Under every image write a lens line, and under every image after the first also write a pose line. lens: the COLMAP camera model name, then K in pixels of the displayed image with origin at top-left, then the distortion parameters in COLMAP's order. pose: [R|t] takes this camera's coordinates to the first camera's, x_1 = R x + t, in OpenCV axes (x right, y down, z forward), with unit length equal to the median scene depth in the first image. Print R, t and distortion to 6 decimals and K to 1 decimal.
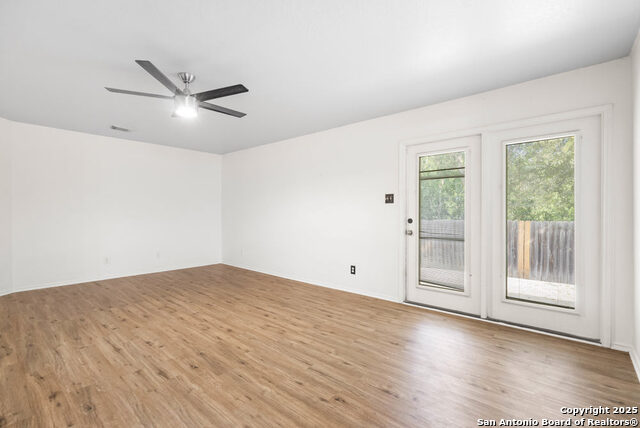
lens RADIAL K [[293.9, 0, 319.6], [0, 293.9, 213.7], [0, 0, 1]] dist [0.002746, 0.000099]
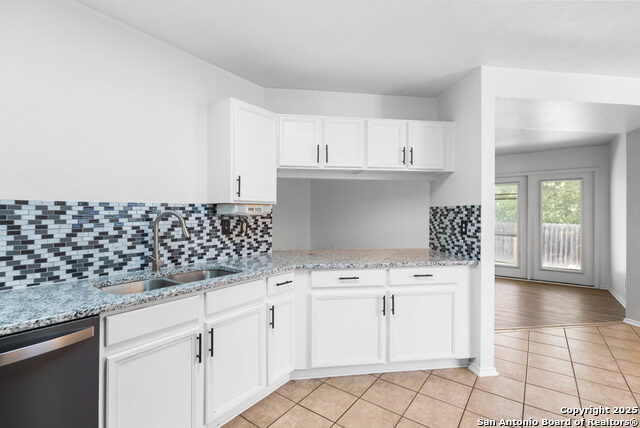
lens RADIAL K [[293.9, 0, 316.4], [0, 293.9, 216.8], [0, 0, 1]] dist [0.002746, 0.000099]
pose [[0.997003, 0.000782, 0.077364, -0.893543], [-0.001667, 0.999934, 0.011375, -0.044338], [-0.077350, -0.011470, 0.996938, -0.695667]]
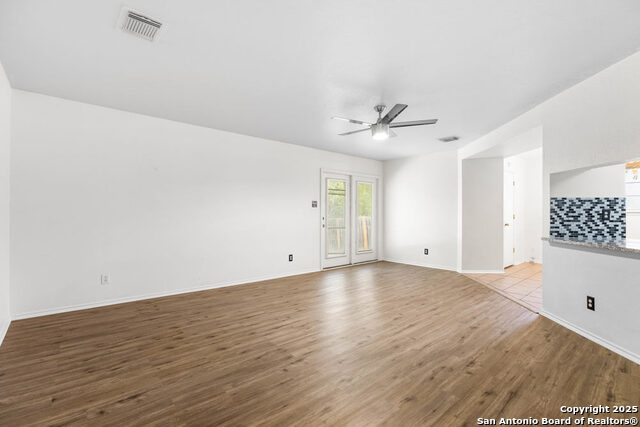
lens RADIAL K [[293.9, 0, 316.8], [0, 293.9, 211.9], [0, 0, 1]] dist [0.002746, 0.000099]
pose [[0.135281, 0.002764, 0.990803, -1.621379], [-0.002537, 0.999994, -0.002444, -0.009516], [-0.990804, -0.002183, 0.135287, 1.013066]]
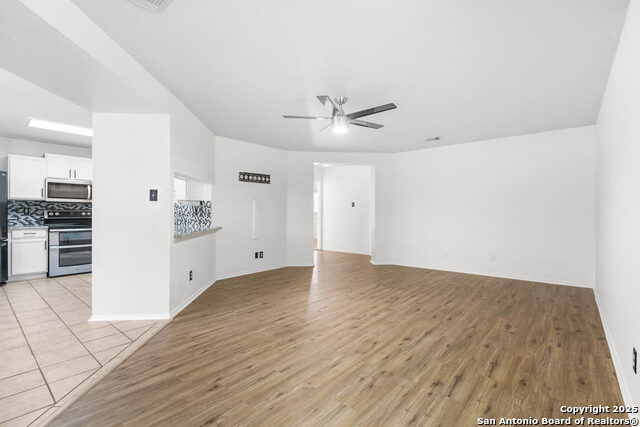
lens RADIAL K [[293.9, 0, 317.3], [0, 293.9, 212.3], [0, 0, 1]] dist [0.002746, 0.000099]
pose [[0.024390, -0.000877, -0.999702, 0.689788], [-0.000278, 1.000000, -0.000884, -0.003680], [0.999702, 0.000299, 0.024390, 0.809020]]
